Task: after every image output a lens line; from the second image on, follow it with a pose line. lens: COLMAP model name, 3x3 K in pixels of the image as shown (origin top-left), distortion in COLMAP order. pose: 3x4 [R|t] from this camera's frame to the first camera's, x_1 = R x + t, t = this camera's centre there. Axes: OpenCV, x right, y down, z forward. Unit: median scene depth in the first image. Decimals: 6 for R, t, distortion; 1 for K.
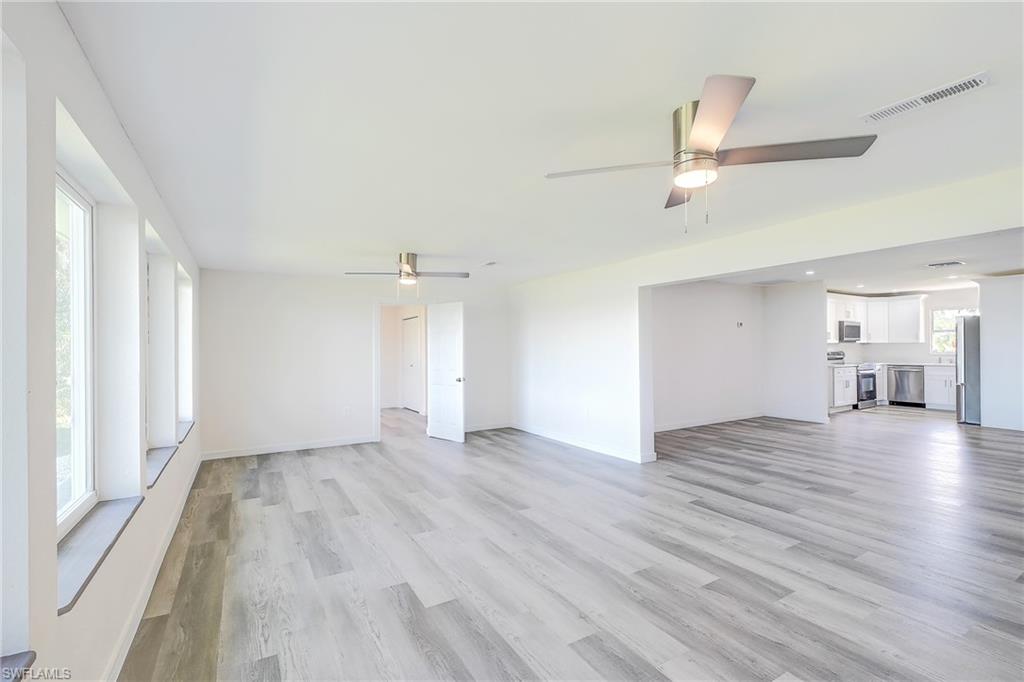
lens RADIAL K [[450.1, 0, 513.6], [0, 450.1, 345.2], [0, 0, 1]] dist [0.000592, 0.000184]
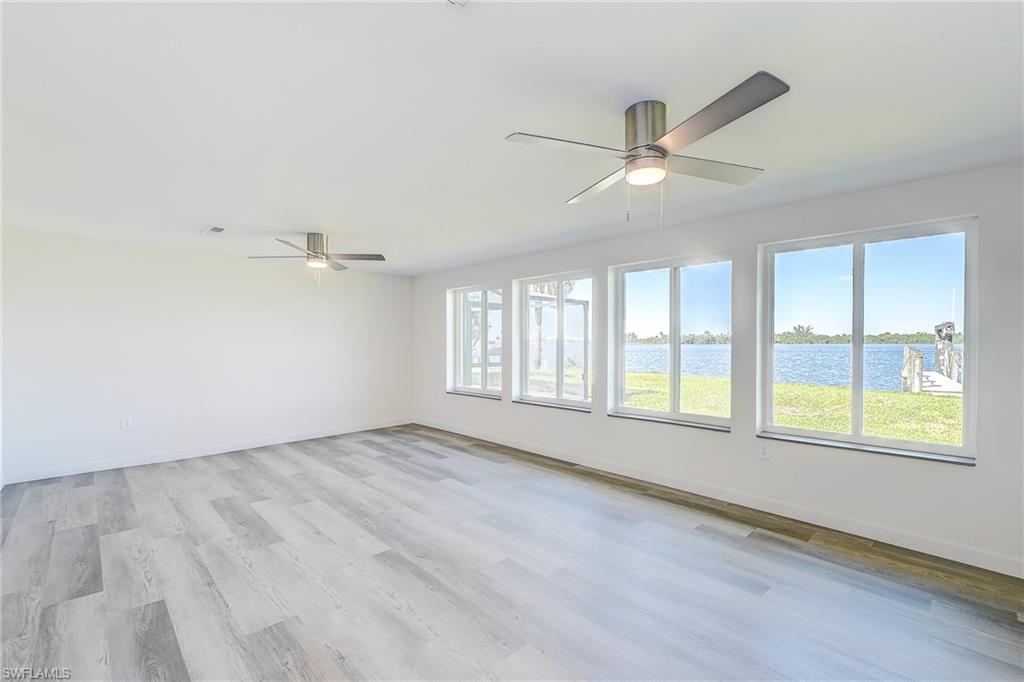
lens RADIAL K [[447.4, 0, 511.5], [0, 447.4, 342.2], [0, 0, 1]] dist [0.003519, -0.003177]
pose [[-0.975624, 0.006295, -0.219358, -0.031400], [0.006519, 0.999979, -0.000295, 0.017137], [0.219352, -0.001718, -0.975644, 2.197165]]
